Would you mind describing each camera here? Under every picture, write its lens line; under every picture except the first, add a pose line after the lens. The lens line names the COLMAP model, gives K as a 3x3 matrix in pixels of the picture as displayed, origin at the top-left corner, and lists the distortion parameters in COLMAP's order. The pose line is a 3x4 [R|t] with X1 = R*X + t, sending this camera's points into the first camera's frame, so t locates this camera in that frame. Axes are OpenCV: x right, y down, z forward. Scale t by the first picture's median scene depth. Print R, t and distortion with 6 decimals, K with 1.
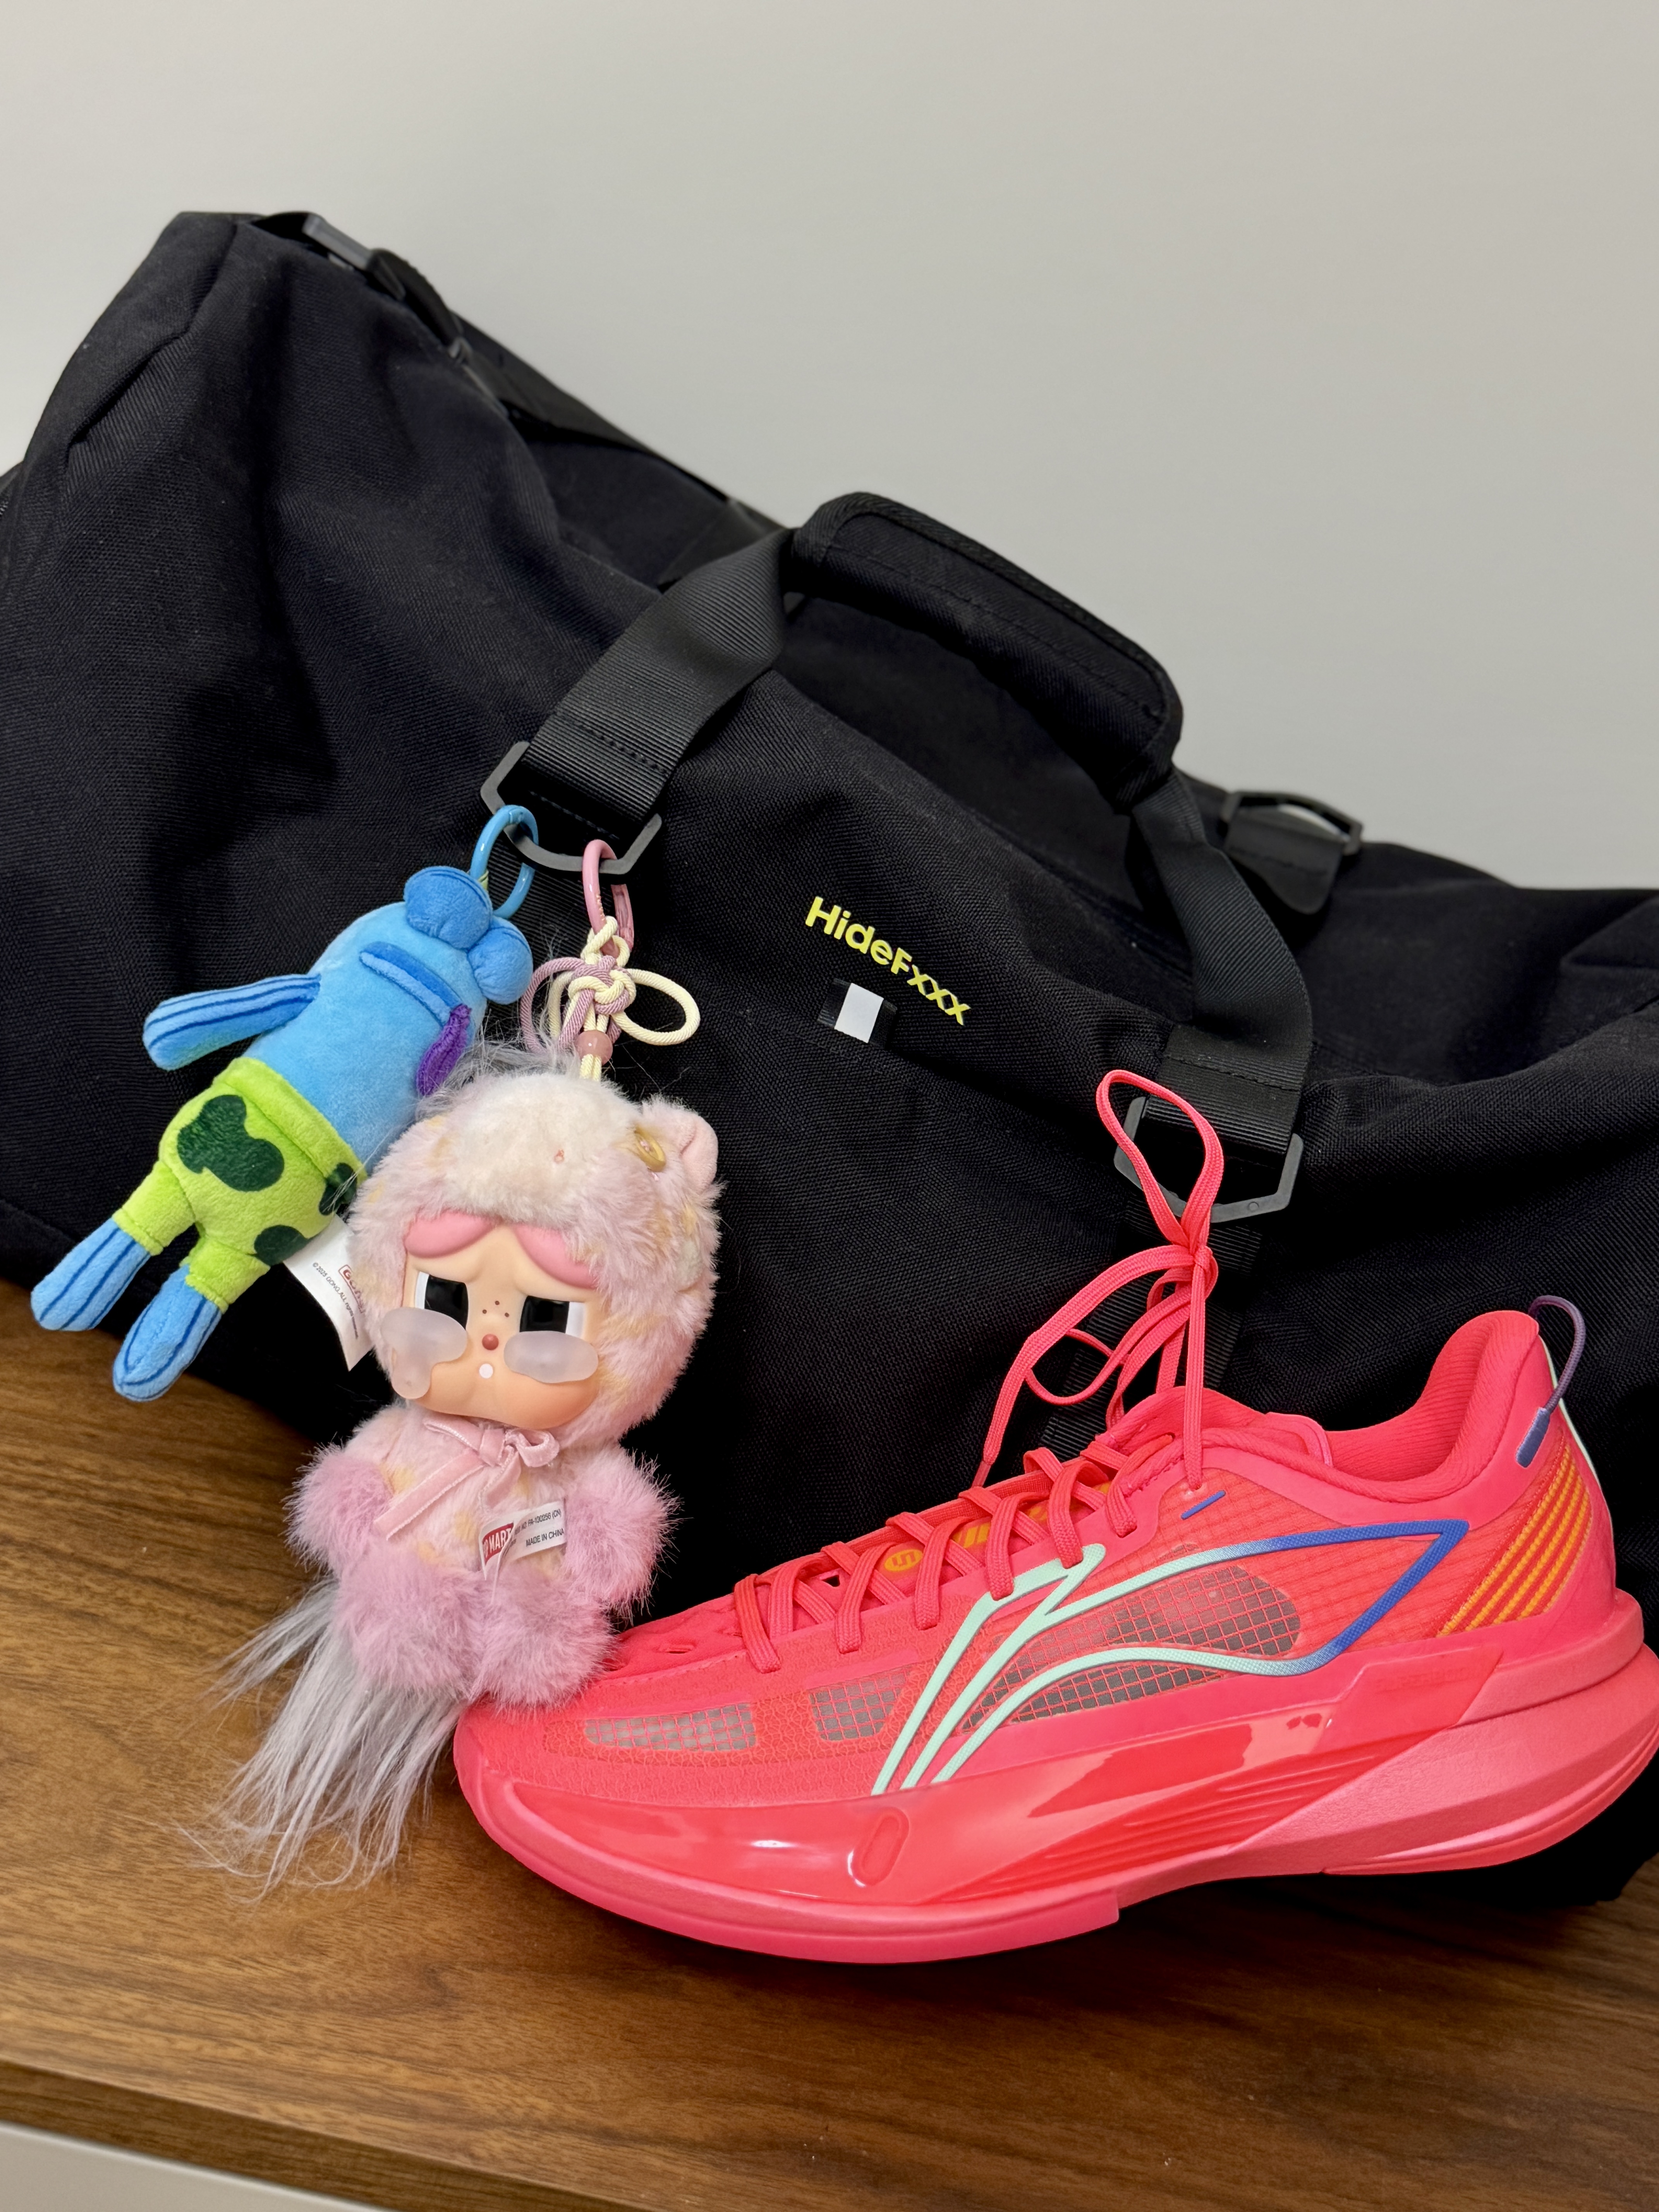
lens RADIAL K [[2744.4, 0, 828.2], [0, 2744.4, 1153.4], [0, 0, 1]] dist [0.173276, -0.461481]
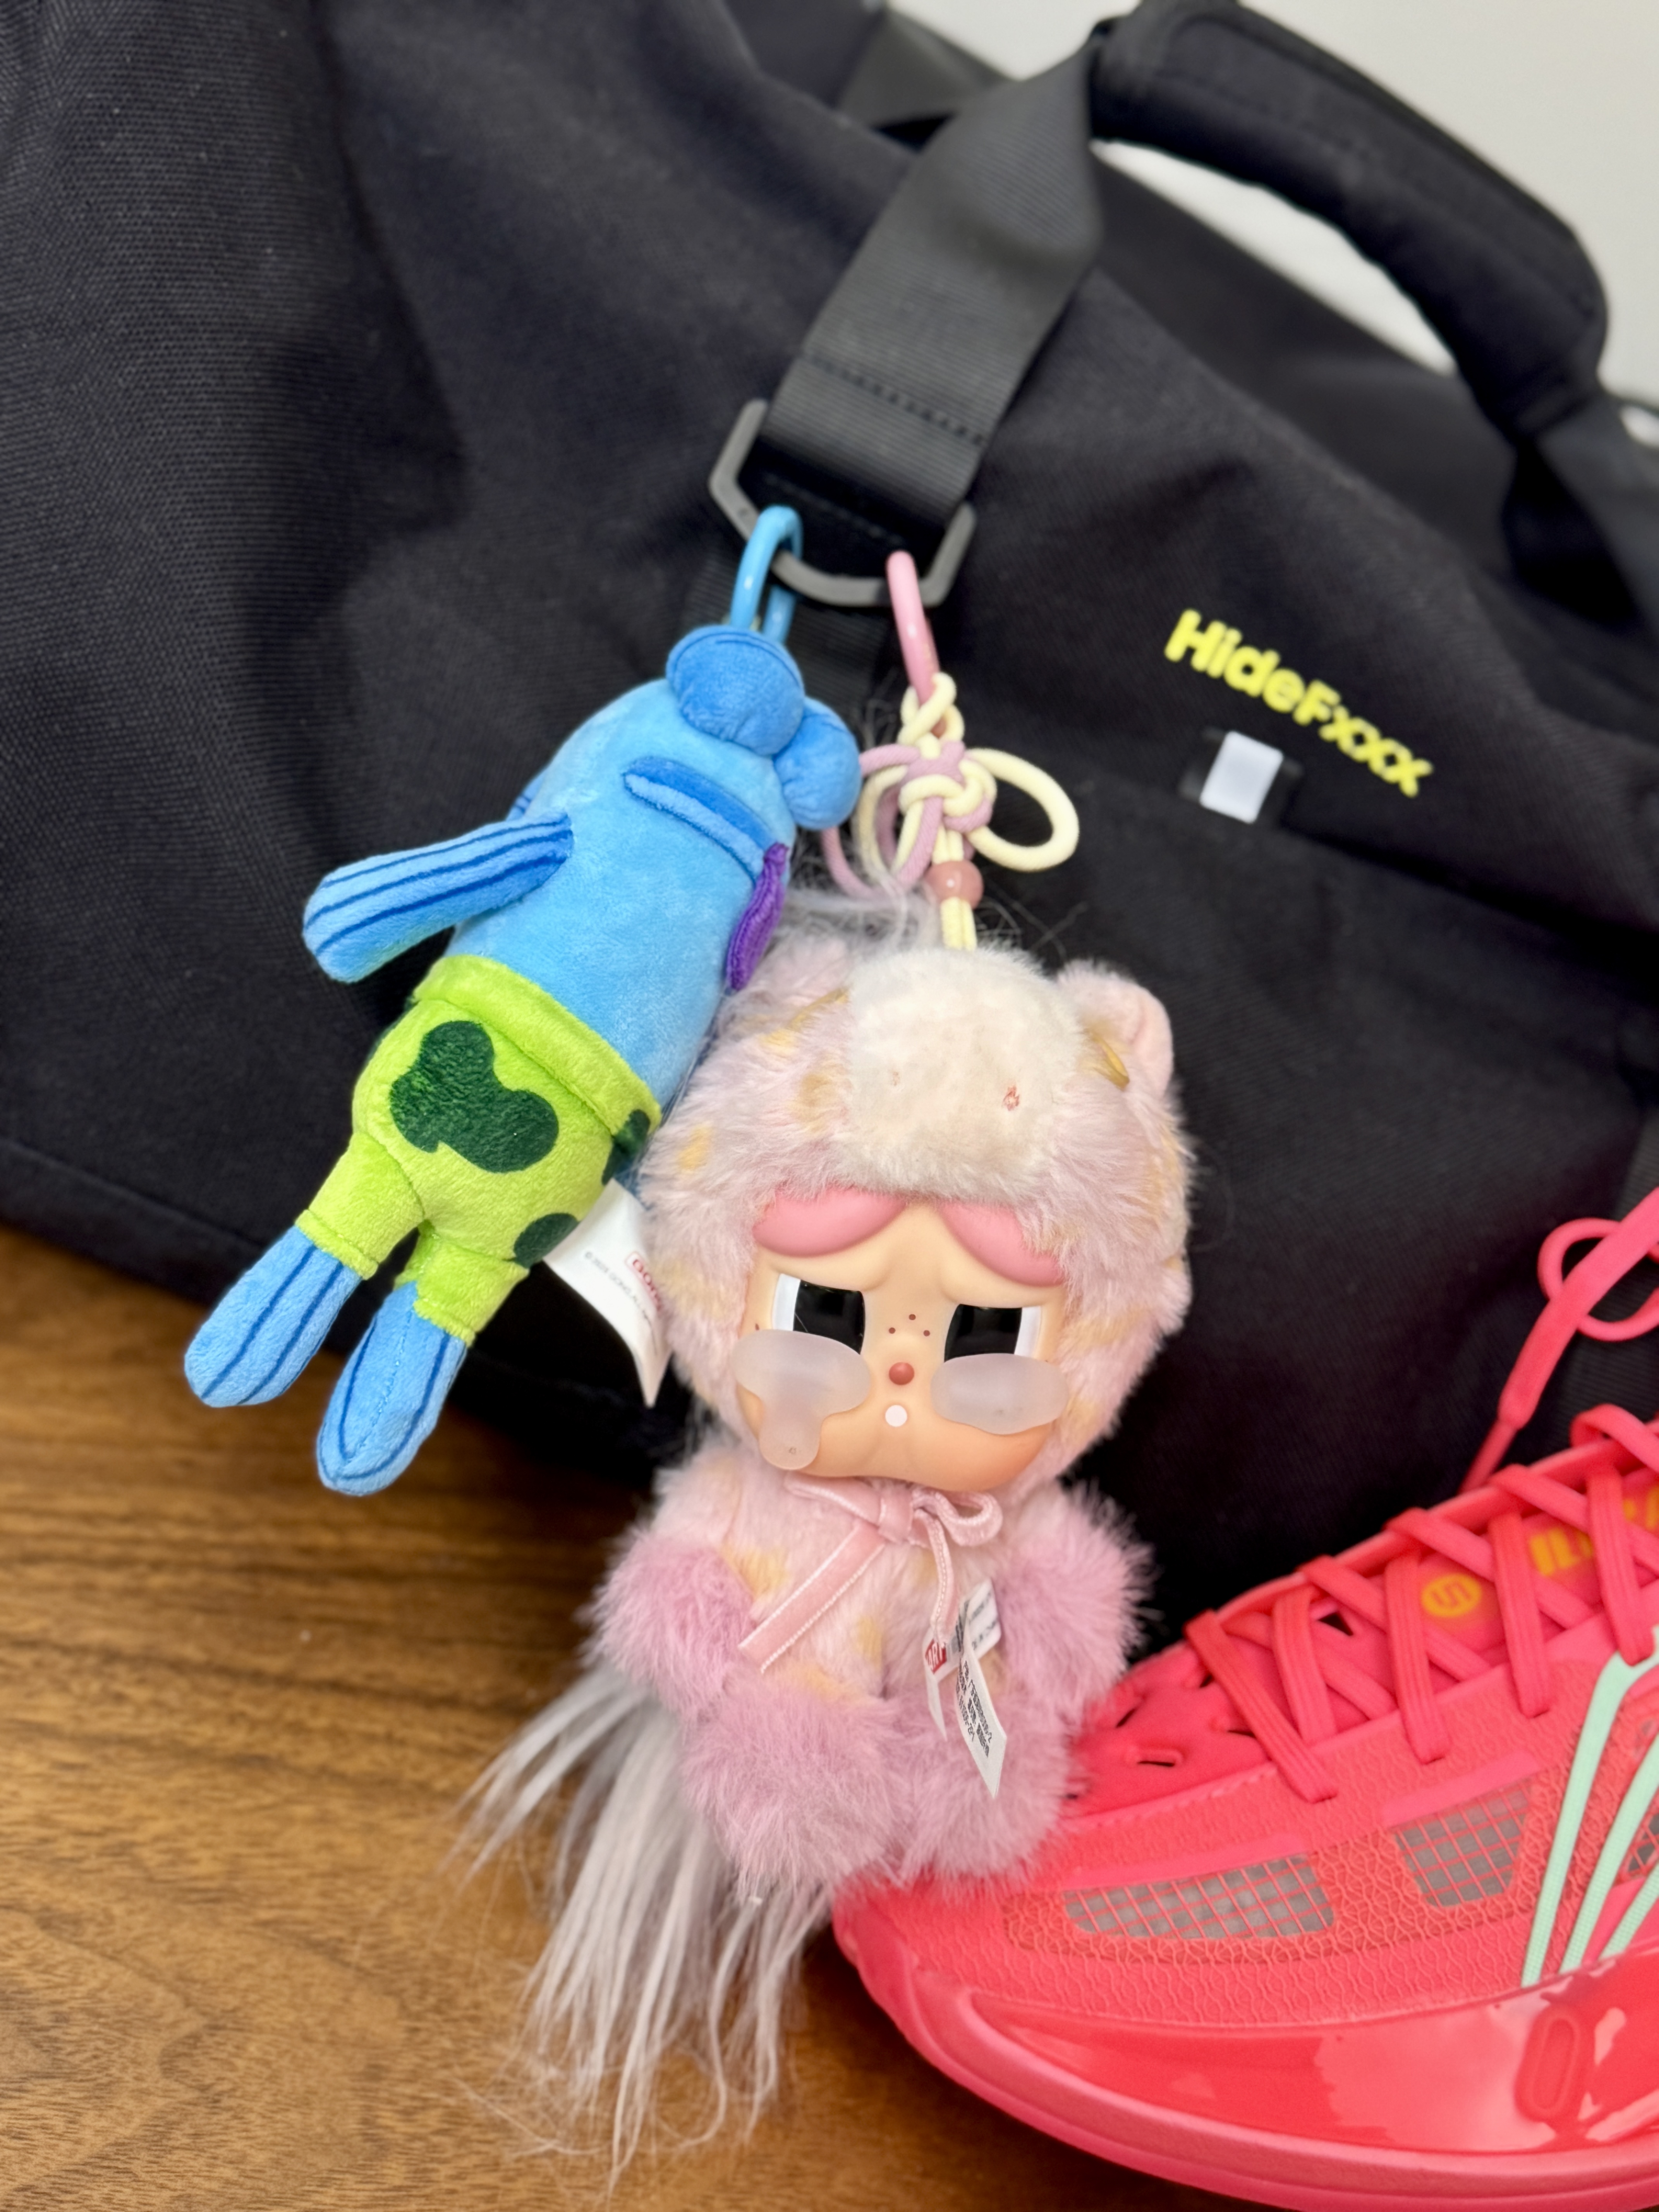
lens RADIAL K [[2744.4, 0, 828.2], [0, 2744.4, 1153.4], [0, 0, 1]] dist [0.173276, -0.461481]
pose [[0.989073, -0.078605, 0.124724, -0.209939], [0.056599, 0.983630, 0.171080, -0.093413], [-0.136130, -0.162151, 0.977331, 0.353764]]
